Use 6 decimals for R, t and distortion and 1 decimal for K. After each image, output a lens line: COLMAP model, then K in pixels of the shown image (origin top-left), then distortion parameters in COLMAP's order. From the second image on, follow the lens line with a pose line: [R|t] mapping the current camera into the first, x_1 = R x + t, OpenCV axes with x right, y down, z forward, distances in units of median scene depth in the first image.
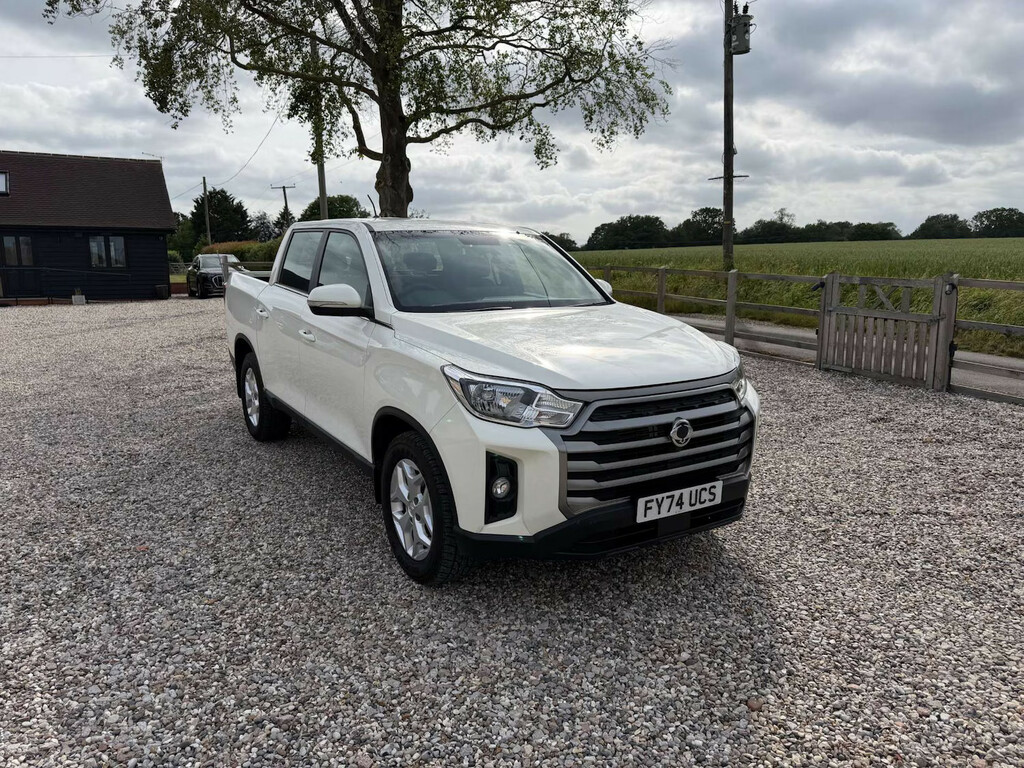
lens RADIAL K [[751.0, 0, 515.4], [0, 751.0, 383.4], [0, 0, 1]] dist [0.028785, -0.031831]
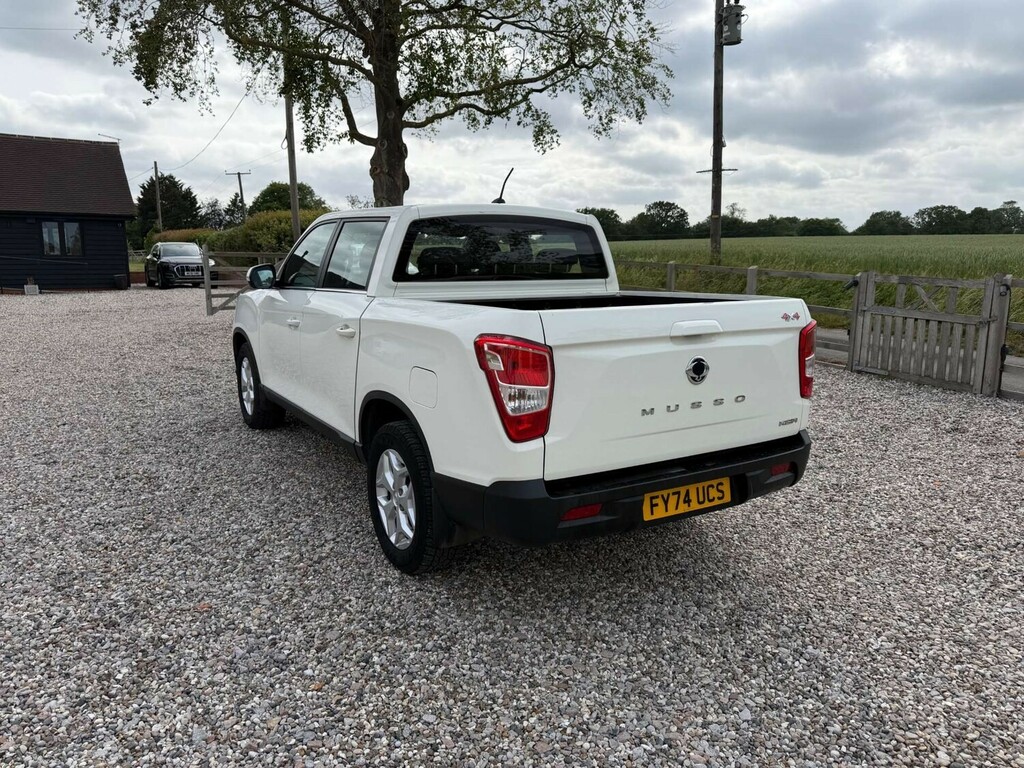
lens RADIAL K [[751.0, 0, 511.0], [0, 751.0, 381.5], [0, 0, 1]] dist [0.028785, -0.031831]
pose [[0.998357, 0.001097, 0.057283, -0.083619], [-0.001620, 0.999957, 0.009100, -0.013777], [-0.057271, -0.009178, 0.998317, 0.066223]]
